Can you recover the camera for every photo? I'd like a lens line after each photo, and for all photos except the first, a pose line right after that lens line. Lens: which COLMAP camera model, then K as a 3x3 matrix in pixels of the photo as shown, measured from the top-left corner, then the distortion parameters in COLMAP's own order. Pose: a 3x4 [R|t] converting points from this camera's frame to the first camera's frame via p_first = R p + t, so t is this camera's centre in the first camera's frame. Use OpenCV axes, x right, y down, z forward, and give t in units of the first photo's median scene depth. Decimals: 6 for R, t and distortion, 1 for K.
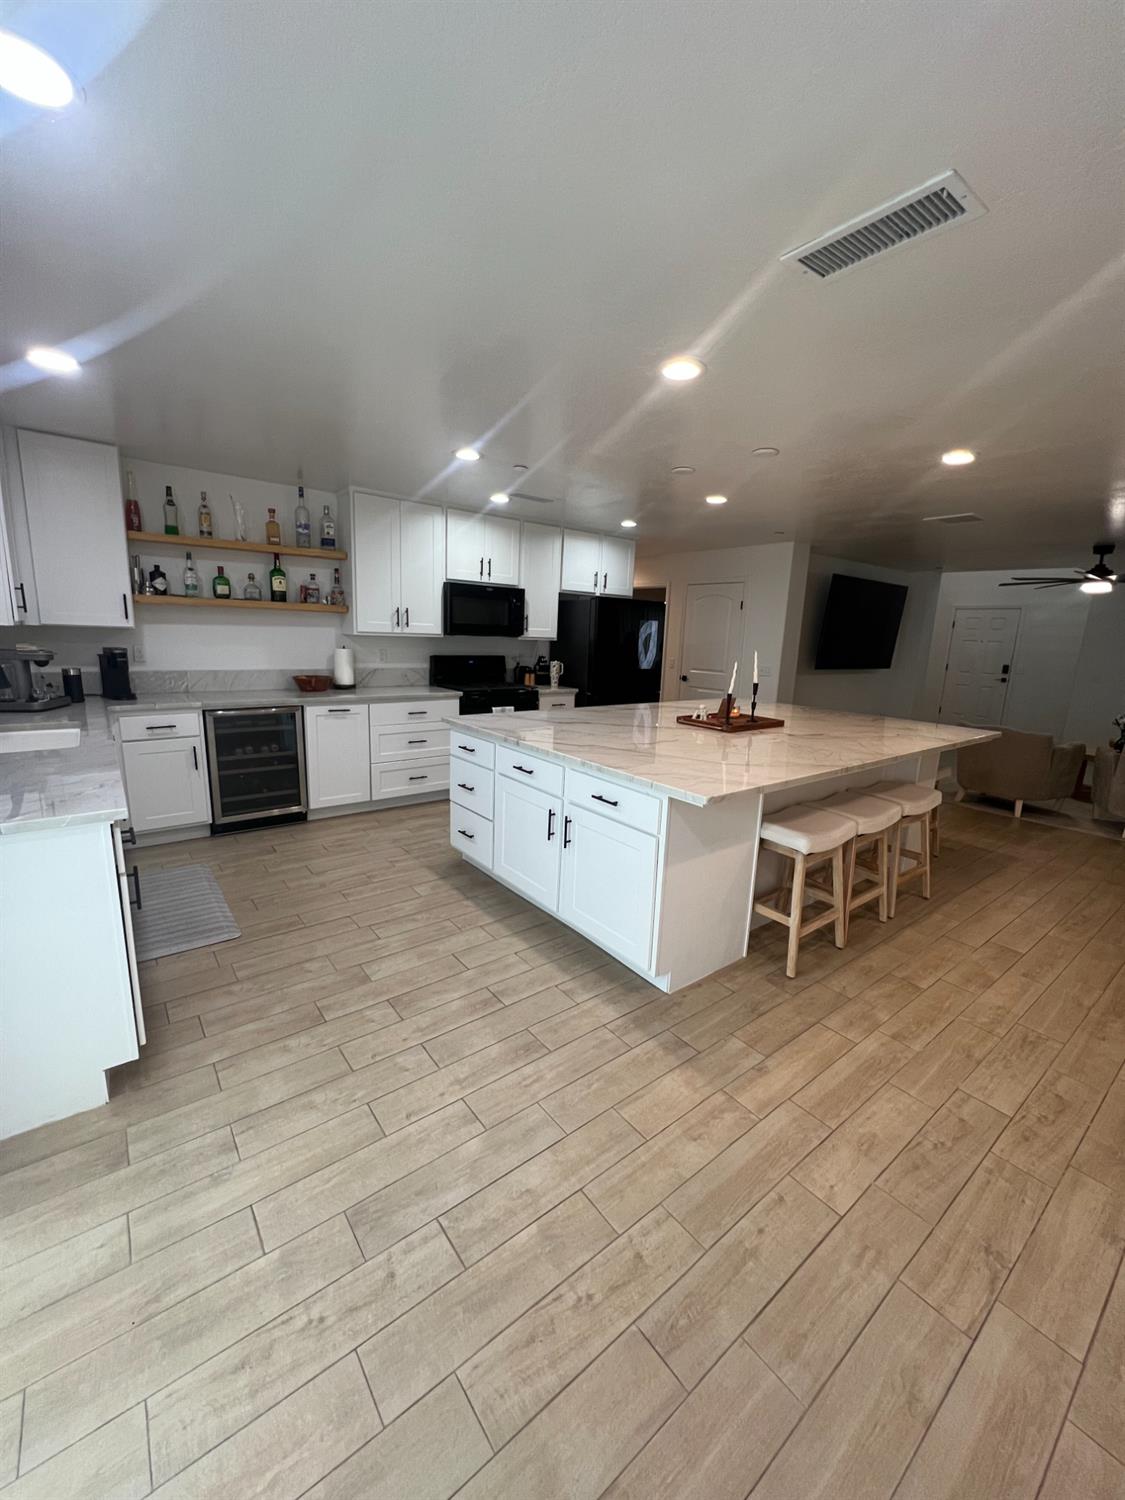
lens RADIAL K [[599.3, 0, 561.3], [0, 599.3, 750.2], [0, 0, 1]] dist [0.001347, 0.000480]
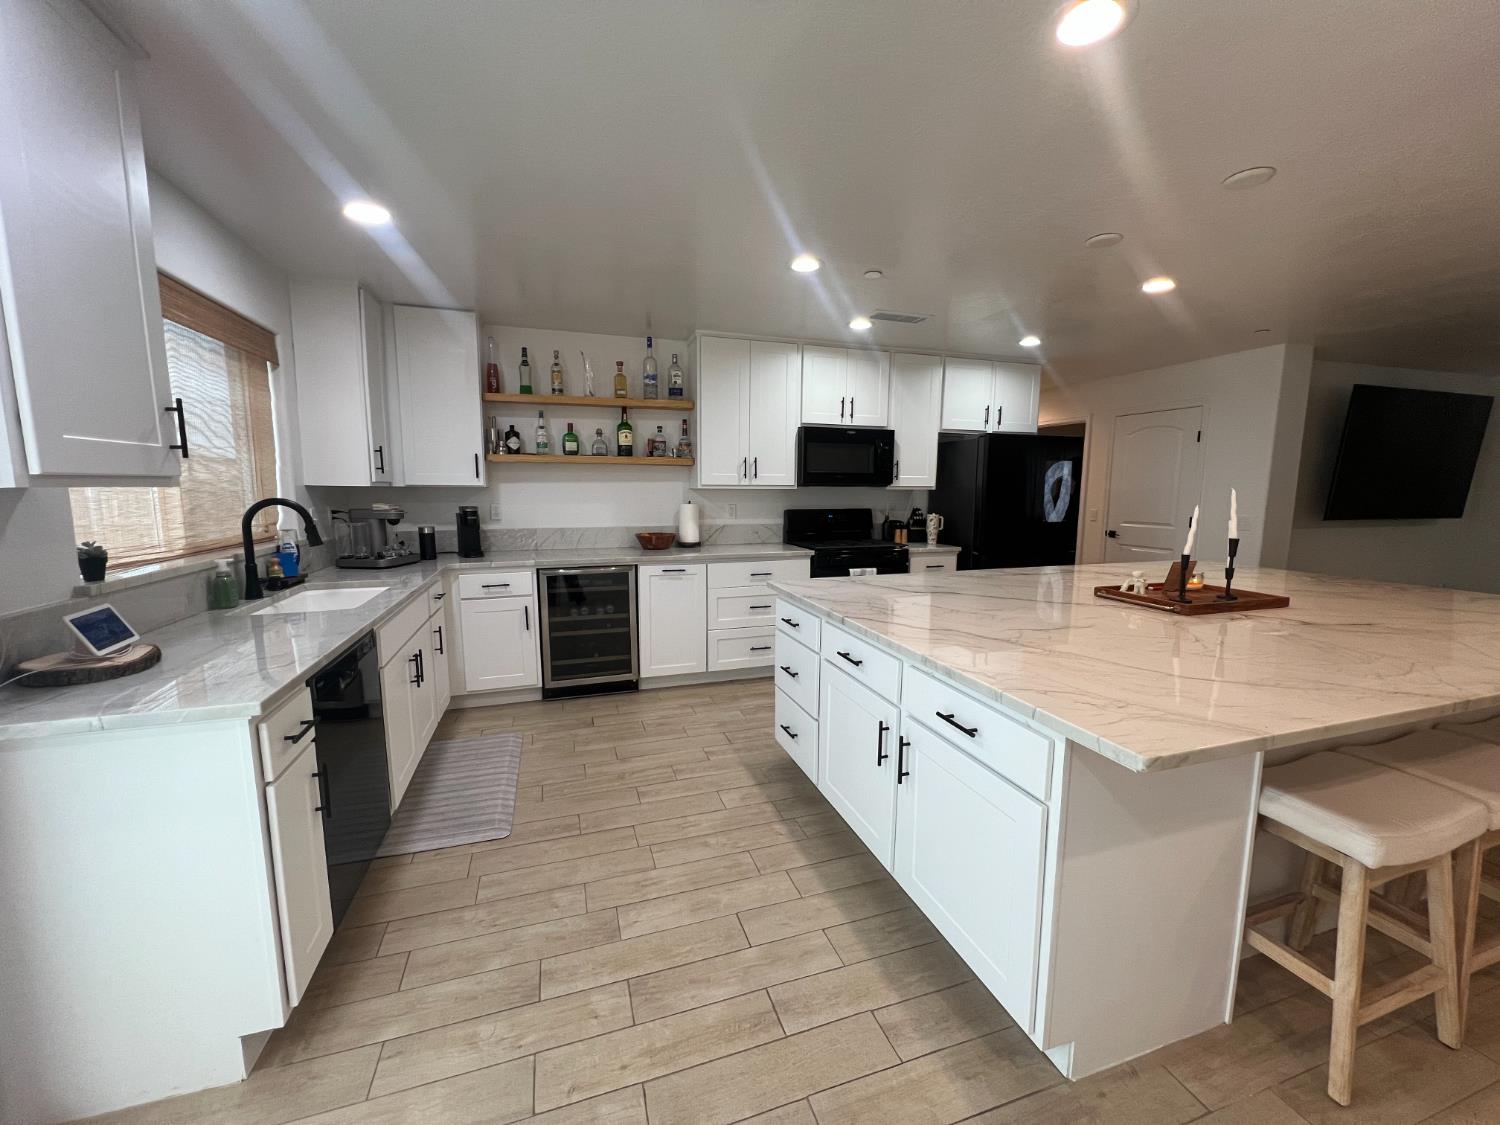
lens RADIAL K [[599.3, 0, 750.4], [0, 599.3, 563.6], [0, 0, 1]] dist [0.001347, 0.000480]
pose [[0.940465, 0.010620, -0.339723, 0.050885], [-0.035973, 0.997008, -0.068417, -0.020452], [0.337980, 0.076565, 0.938034, 0.203675]]
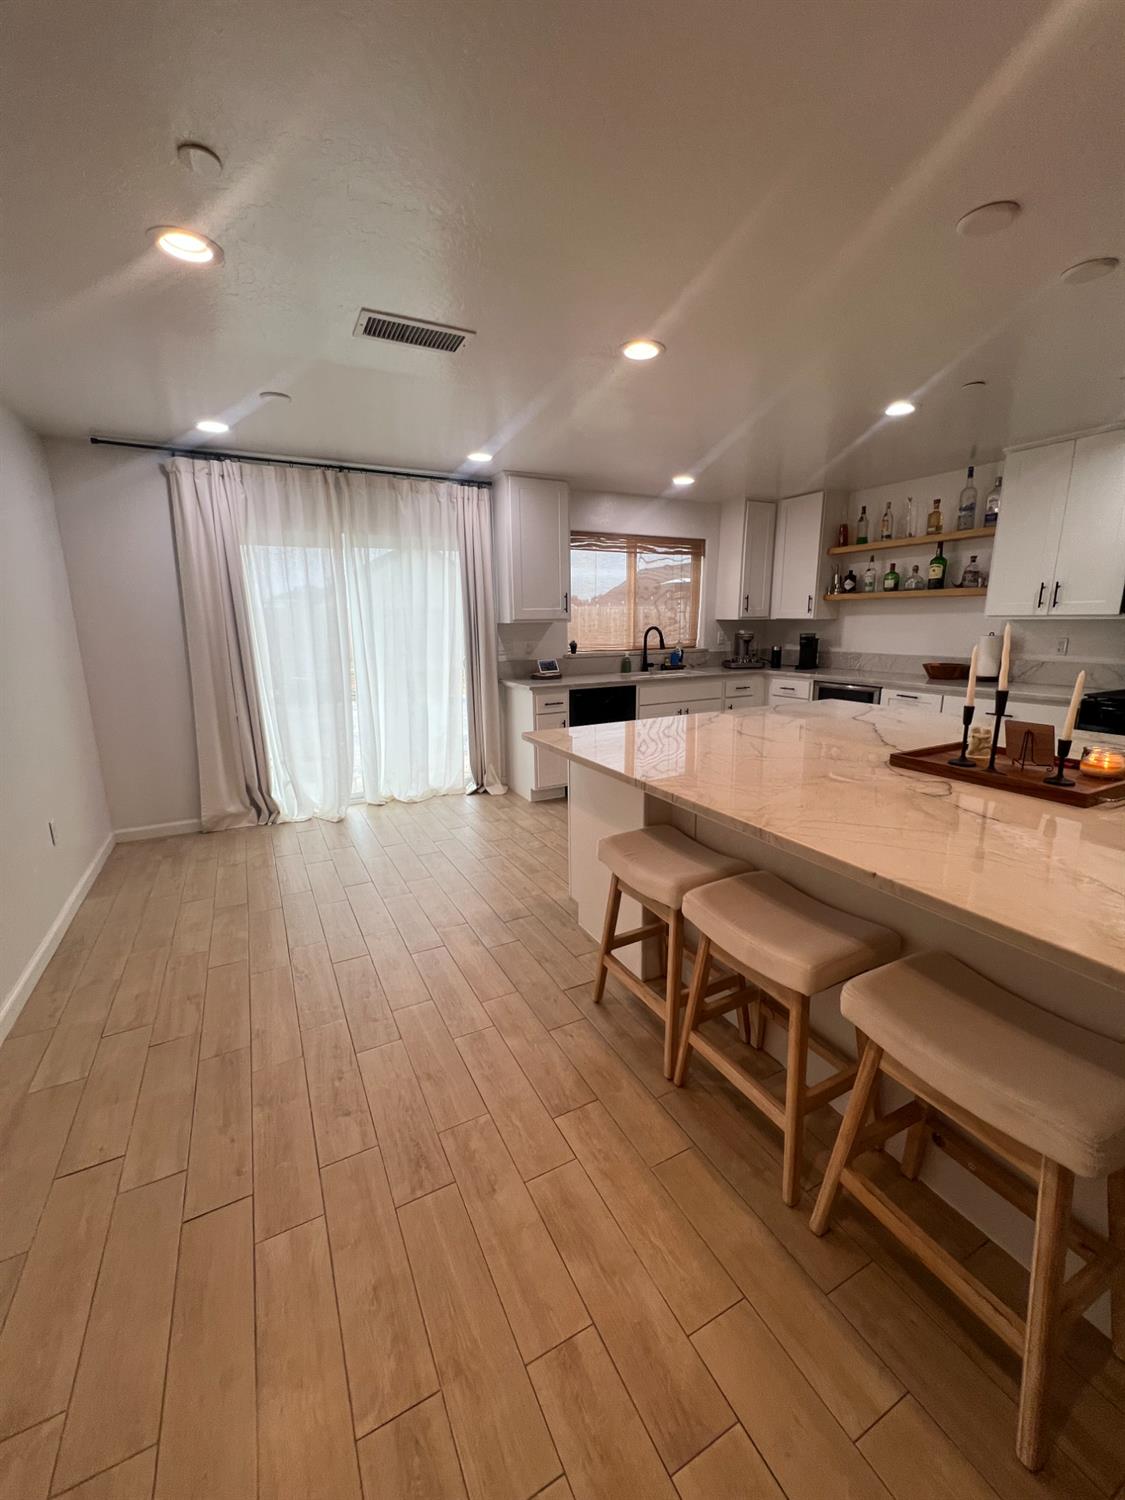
lens RADIAL K [[599.3, 0, 561.3], [0, 599.3, 750.2], [0, 0, 1]] dist [0.001347, 0.000480]
pose [[-0.181763, 0.178204, -0.967060, 0.770880], [-0.187209, 0.959184, 0.211940, -0.091561], [0.965357, 0.219565, -0.140983, 0.661213]]
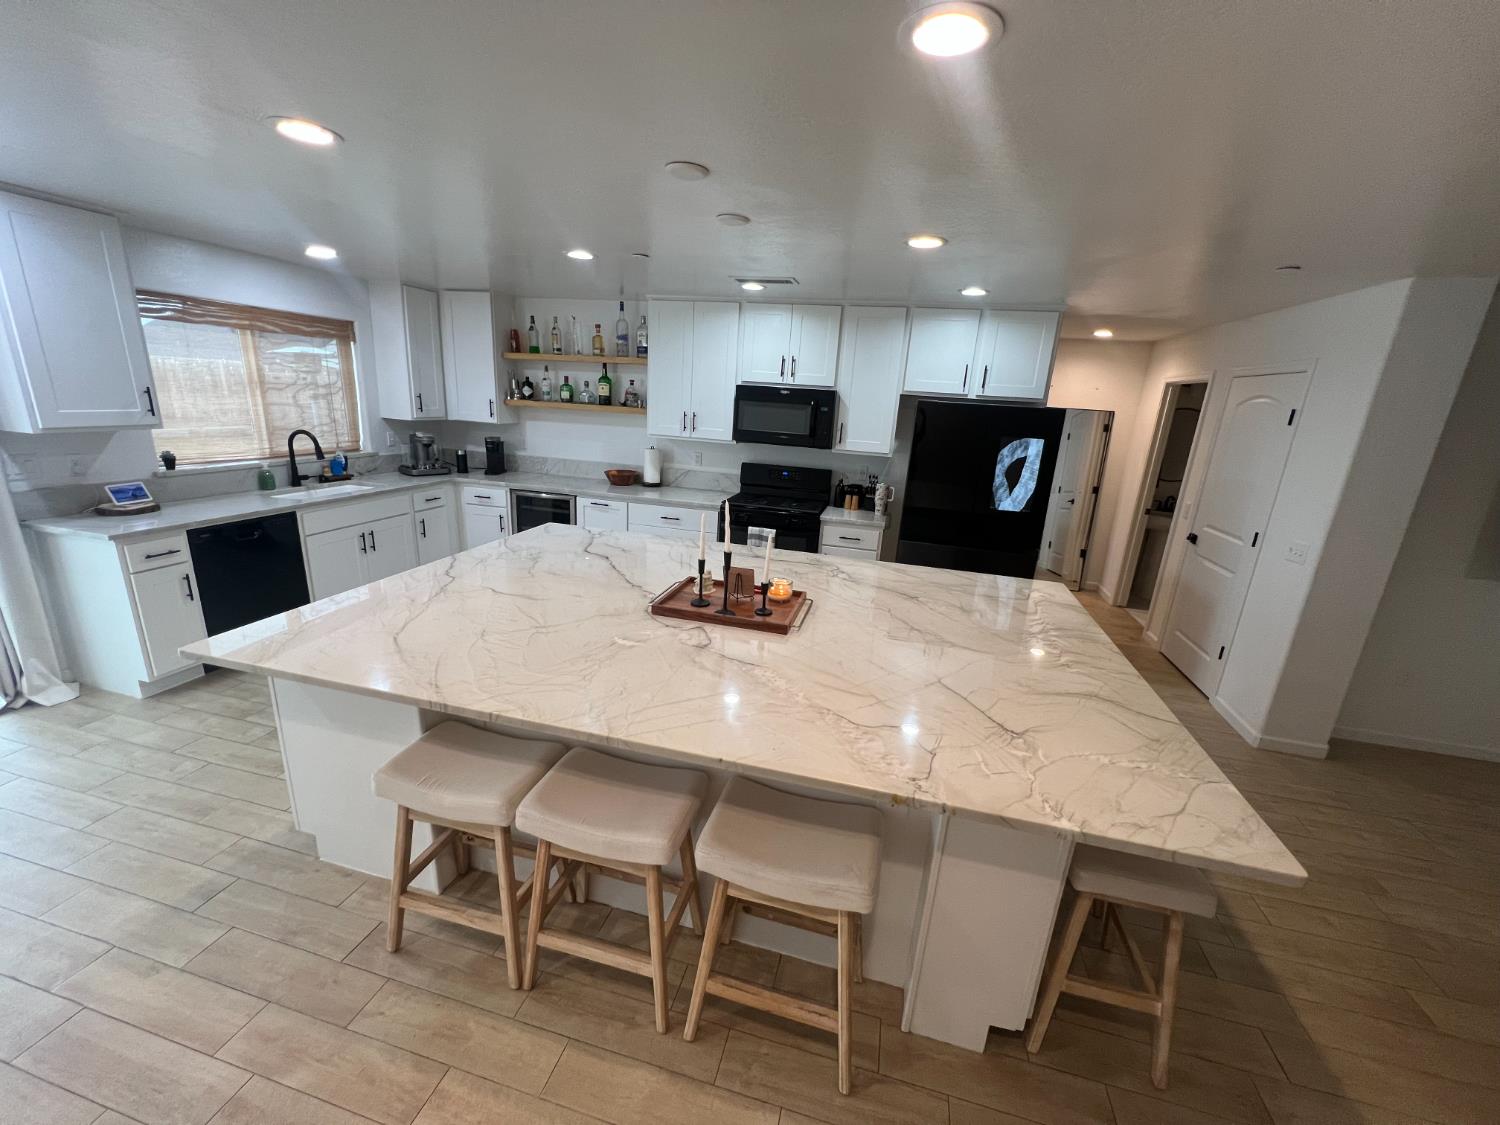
lens RADIAL K [[599.3, 0, 750.4], [0, 599.3, 563.6], [0, 0, 1]] dist [0.001347, 0.000480]
pose [[0.614602, 0.215711, -0.758771, 0.729698], [-0.189423, 0.974099, 0.123494, -0.162760], [0.765757, 0.067829, 0.639543, 0.555930]]
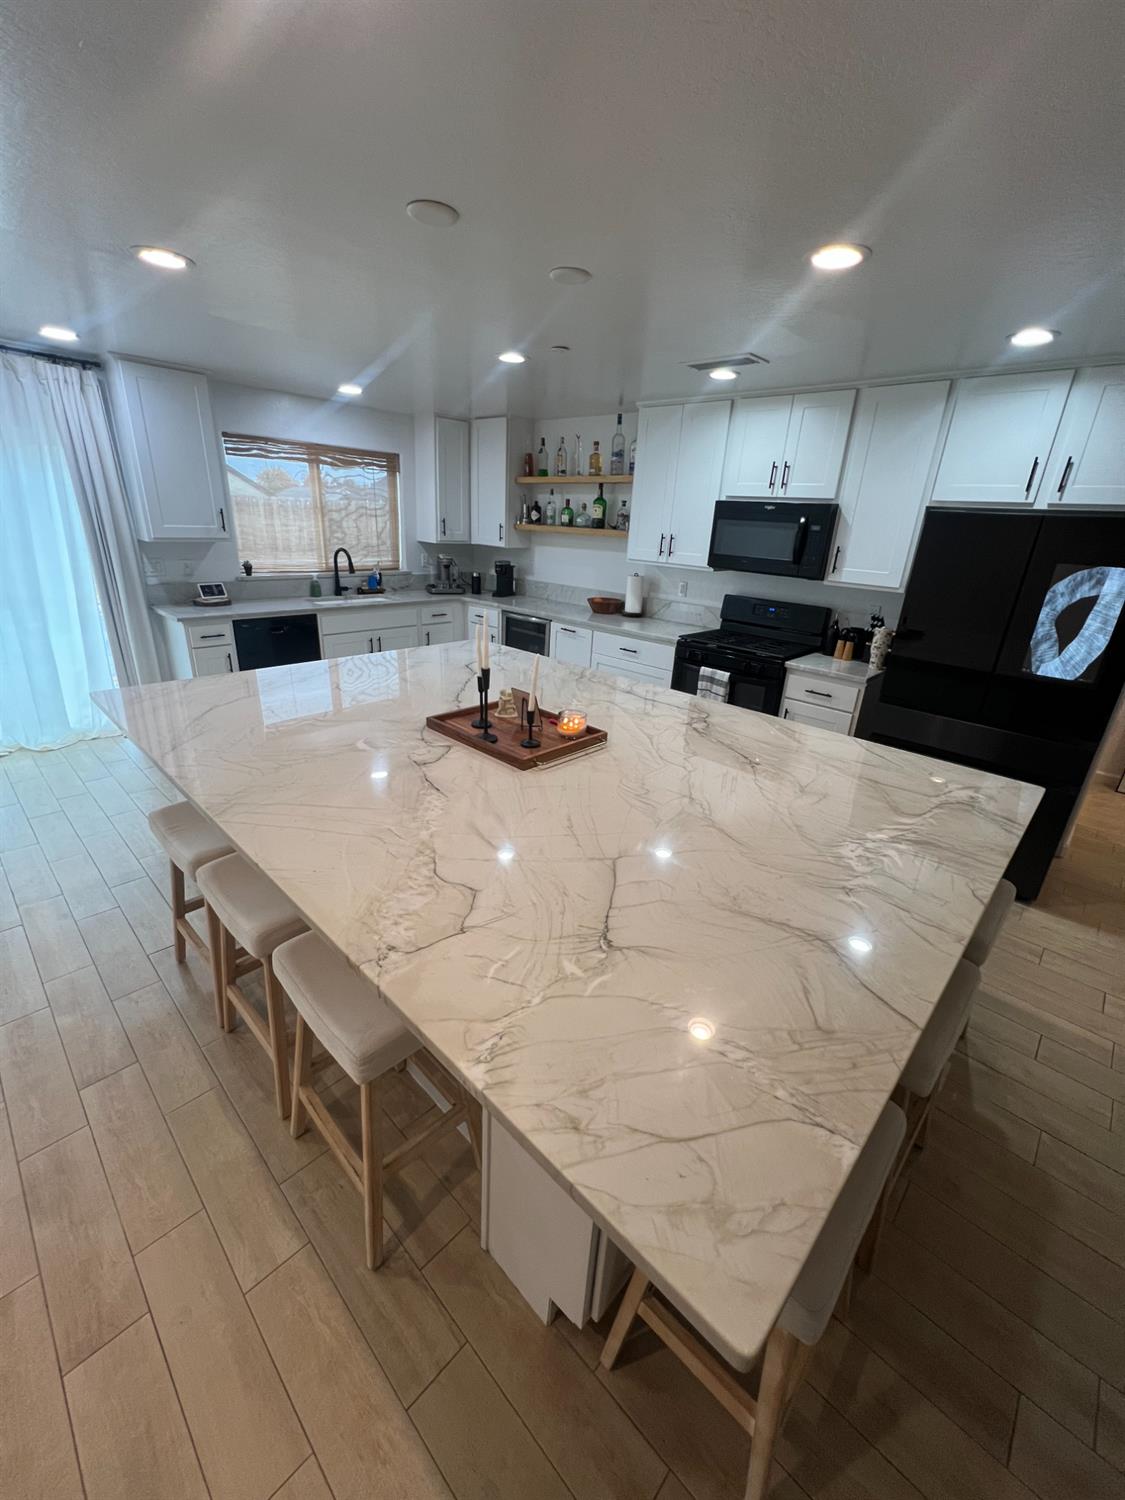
lens RADIAL K [[599.3, 0, 561.3], [0, 599.3, 750.2], [0, 0, 1]] dist [0.001347, 0.000480]
pose [[0.147765, 0.333835, -0.930978, 0.788265], [-0.235681, 0.926080, 0.294671, -0.199529], [0.960531, 0.175871, 0.215520, 0.860586]]
